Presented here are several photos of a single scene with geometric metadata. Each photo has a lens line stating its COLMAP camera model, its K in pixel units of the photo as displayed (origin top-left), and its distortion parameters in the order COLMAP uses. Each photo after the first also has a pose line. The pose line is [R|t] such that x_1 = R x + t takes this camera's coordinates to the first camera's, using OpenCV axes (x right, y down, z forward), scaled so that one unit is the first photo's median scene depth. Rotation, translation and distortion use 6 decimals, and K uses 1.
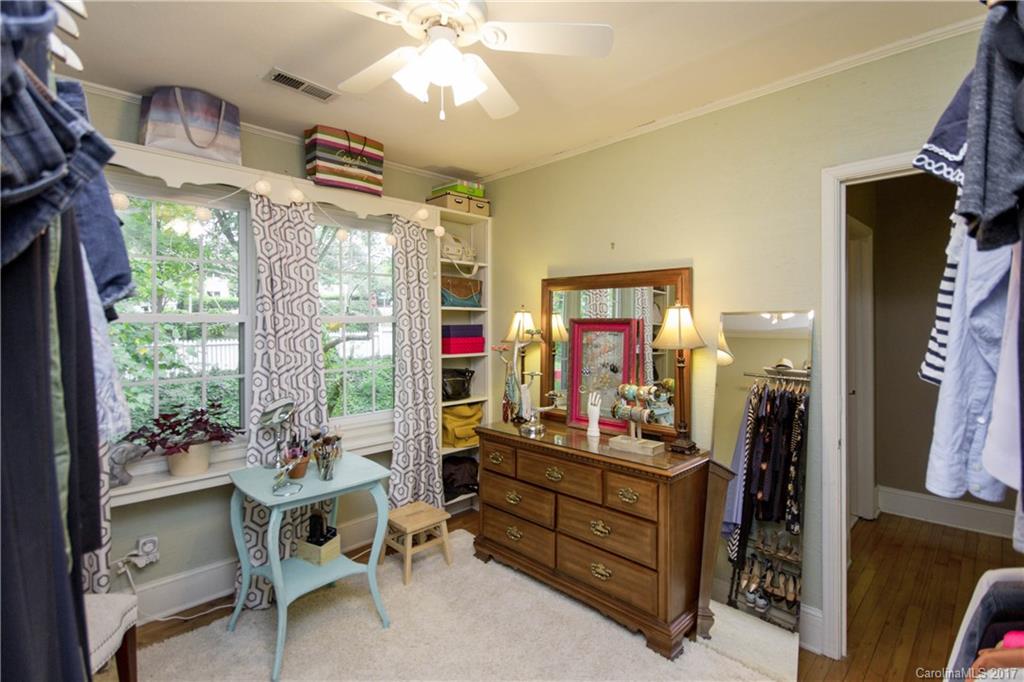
lens RADIAL K [[477.2, 0, 510.9], [0, 477.2, 335.7], [0, 0, 1]] dist [-0.002056, 0.000158]
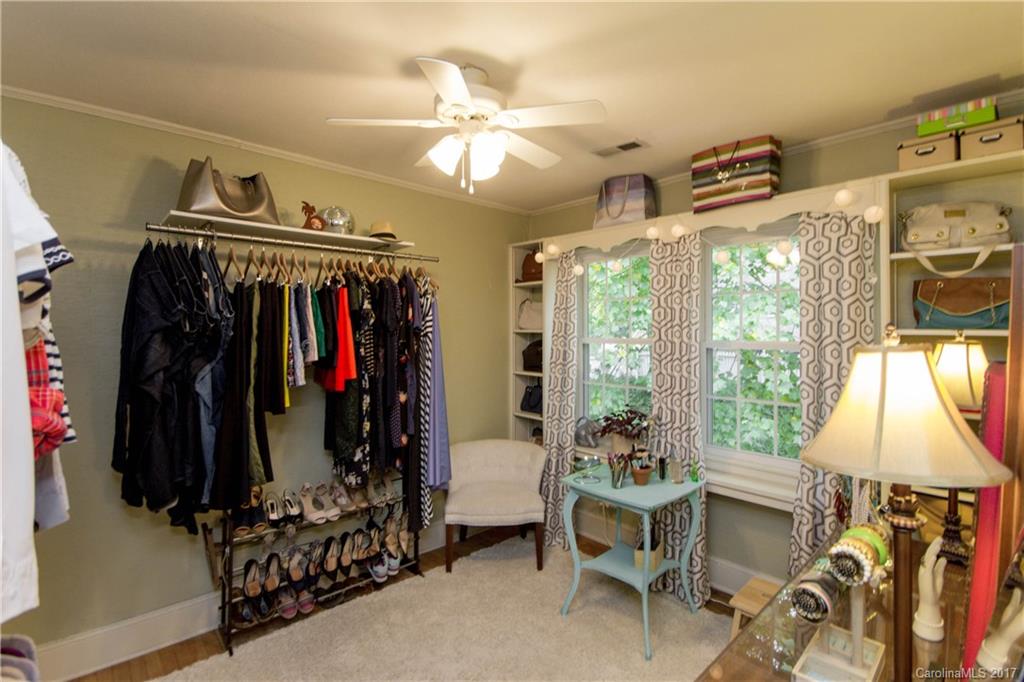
lens RADIAL K [[477.2, 0, 511.1], [0, 477.2, 336.0], [0, 0, 1]] dist [-0.002056, 0.000158]
pose [[-0.017155, 0.014288, -0.999751, 0.584896], [-0.023669, 0.999612, 0.014692, -0.060684], [0.999573, 0.023915, -0.016811, 0.606735]]
